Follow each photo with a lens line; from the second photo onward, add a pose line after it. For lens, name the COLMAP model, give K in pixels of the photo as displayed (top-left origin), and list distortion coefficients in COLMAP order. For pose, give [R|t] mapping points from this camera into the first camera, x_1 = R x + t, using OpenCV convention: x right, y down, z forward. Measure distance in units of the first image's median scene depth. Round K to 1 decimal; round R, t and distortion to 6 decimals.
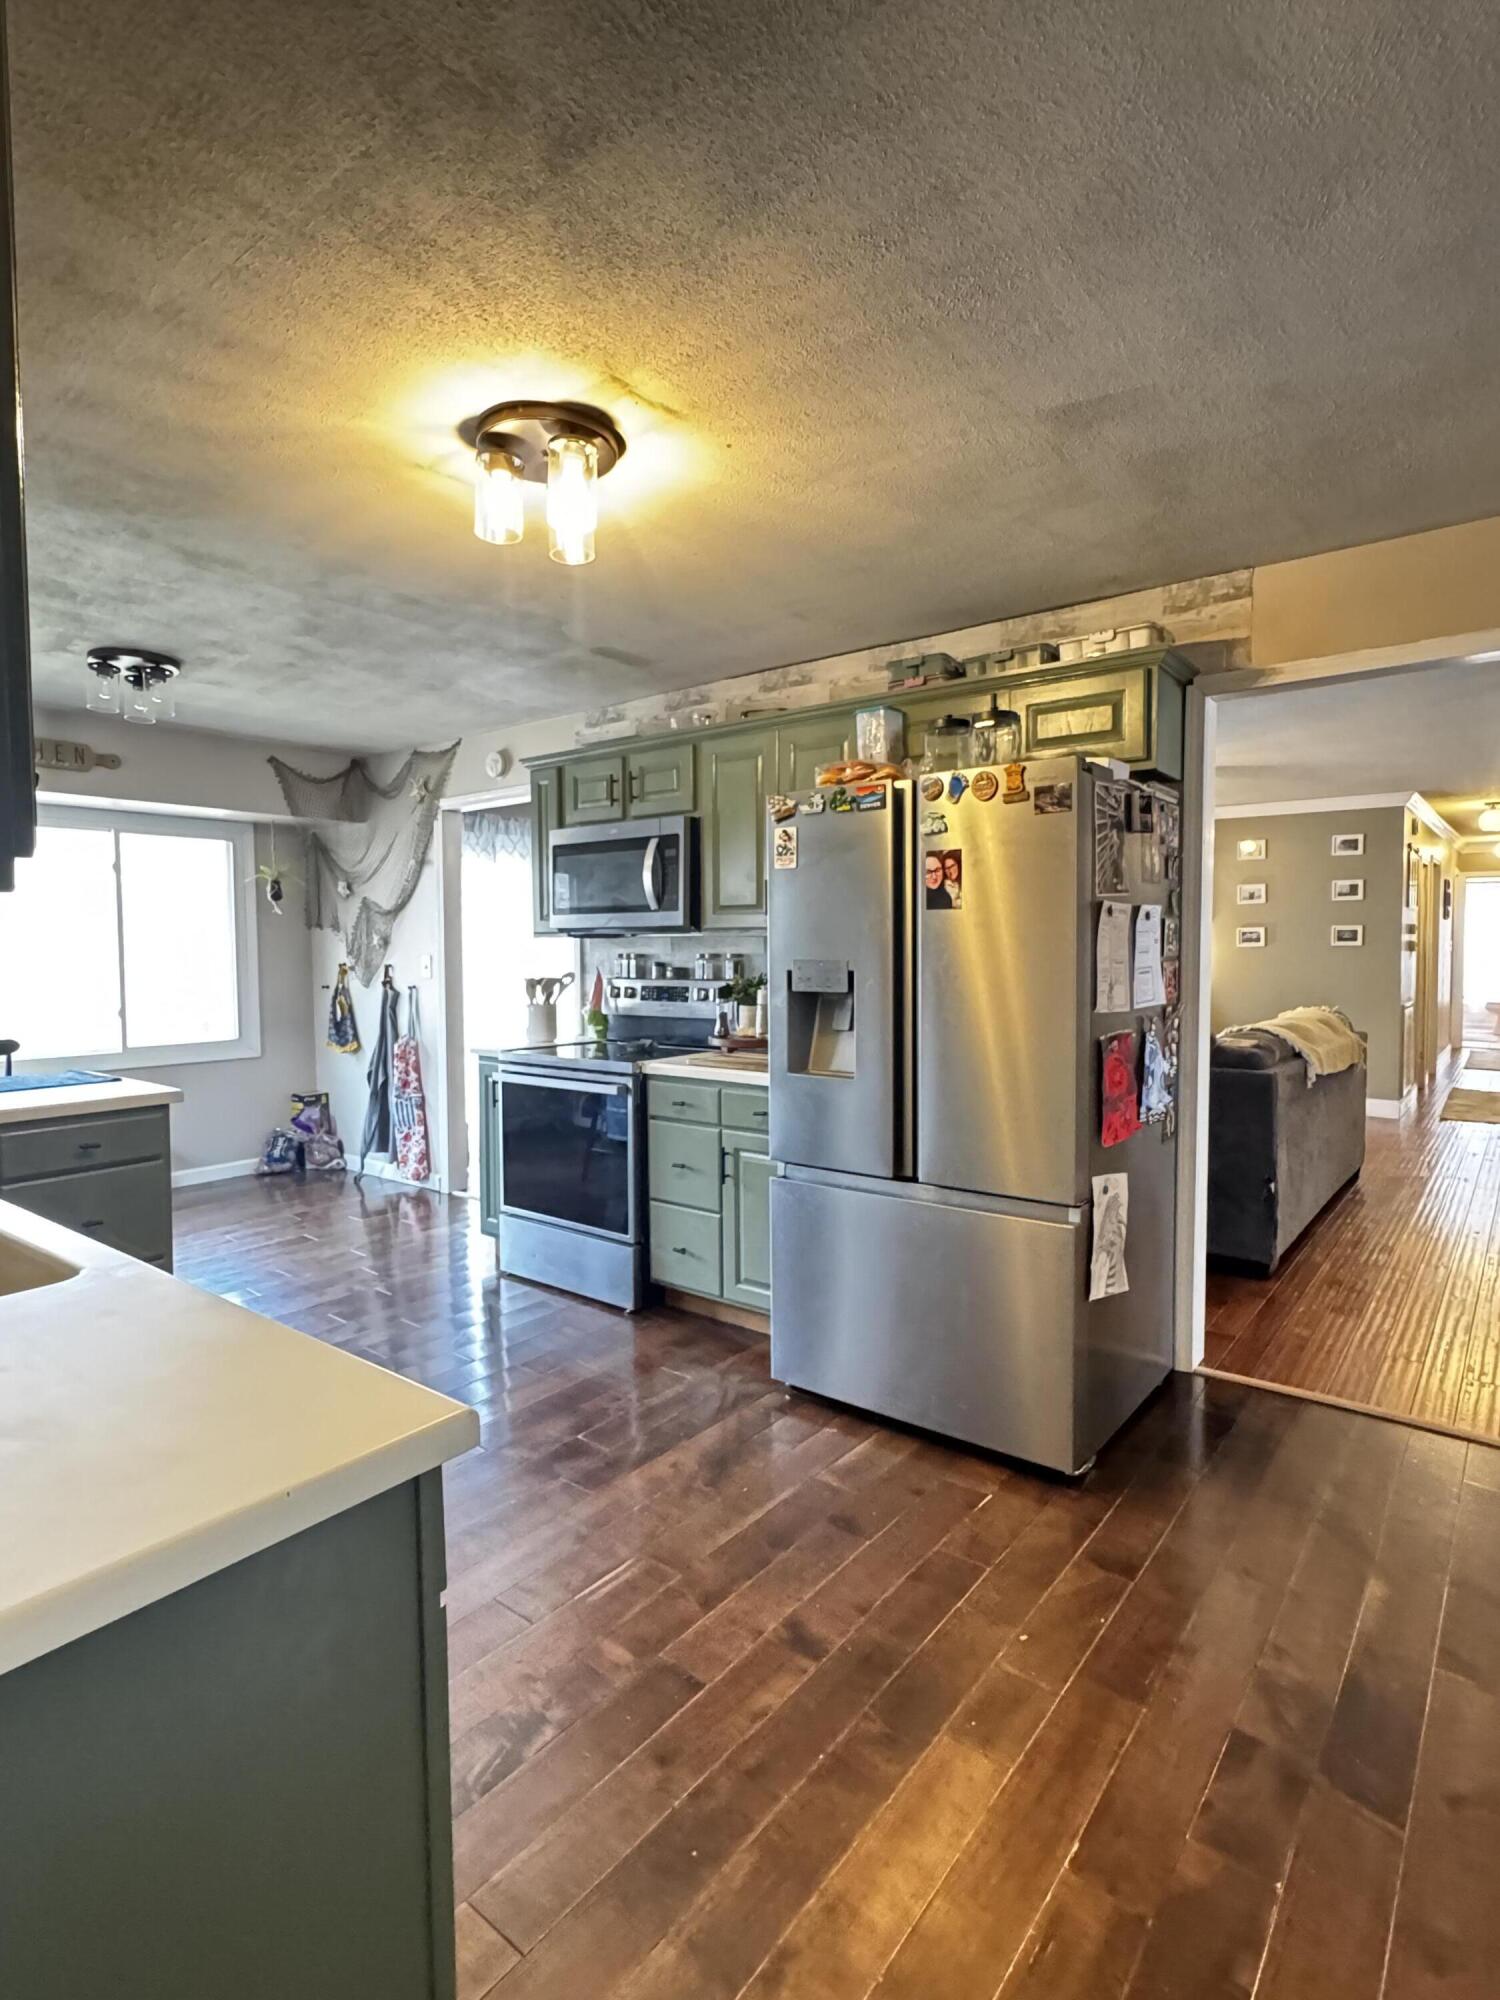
lens RADIAL K [[1003.2, 0, 751.5], [0, 1003.2, 998.0], [0, 0, 1]] dist [0.002991, 0.000108]
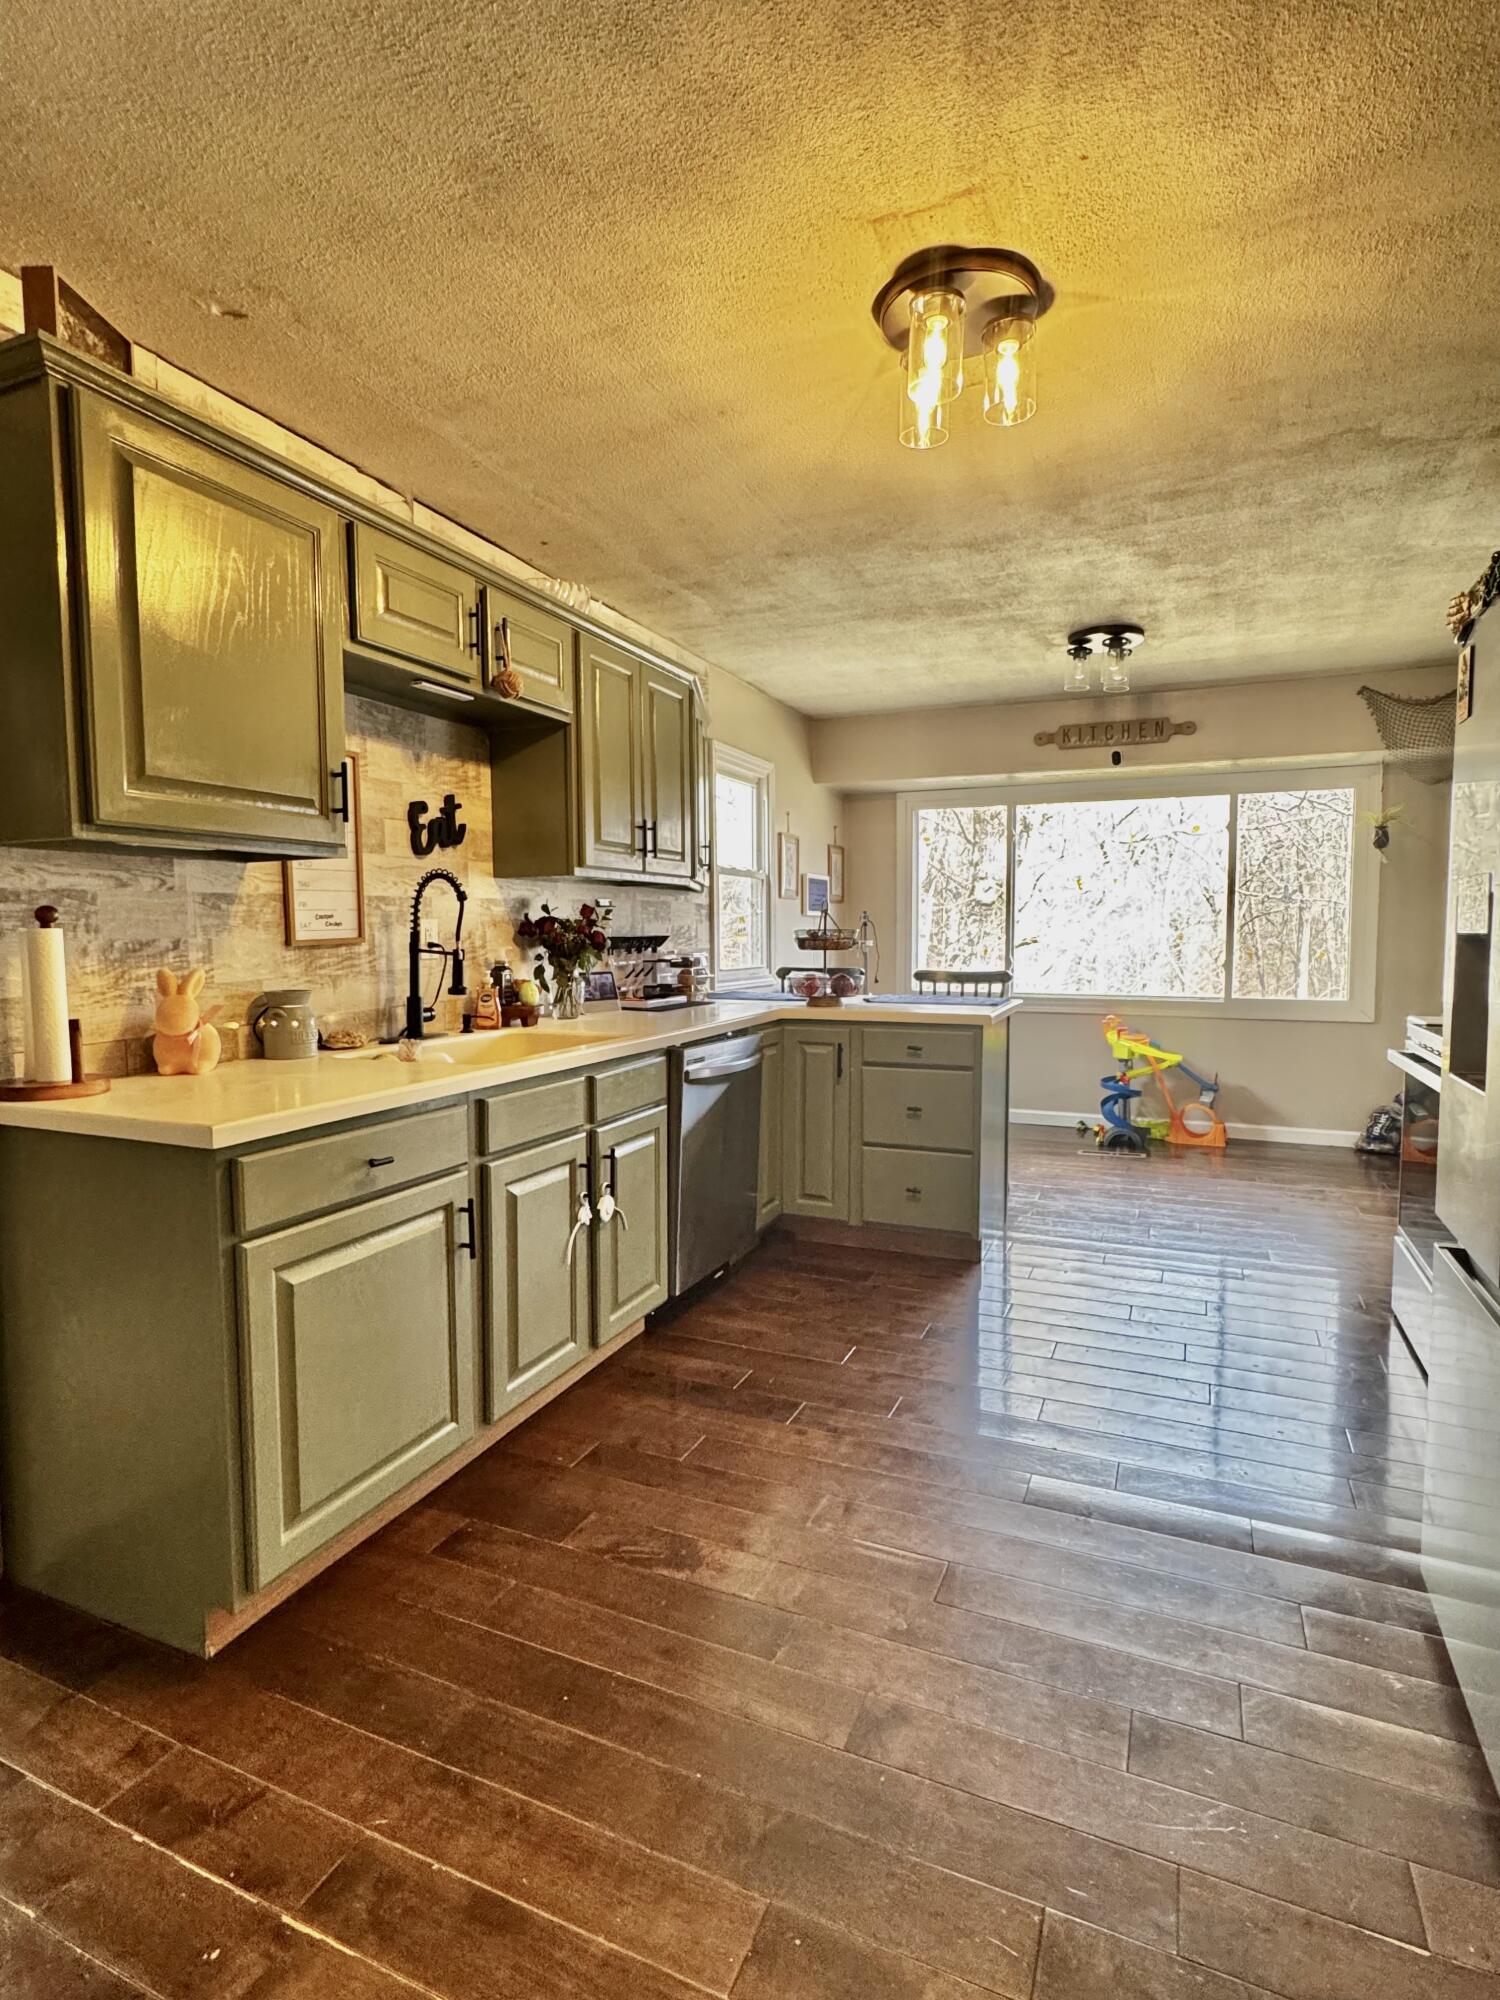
lens RADIAL K [[1003.2, 0, 751.2], [0, 1003.2, 998.0], [0, 0, 1]] dist [0.002991, 0.000108]
pose [[0.258449, 0.072972, -0.963265, 0.364632], [-0.048556, 0.996864, 0.062490, 0.010493], [0.964804, 0.030621, 0.261182, 0.332789]]
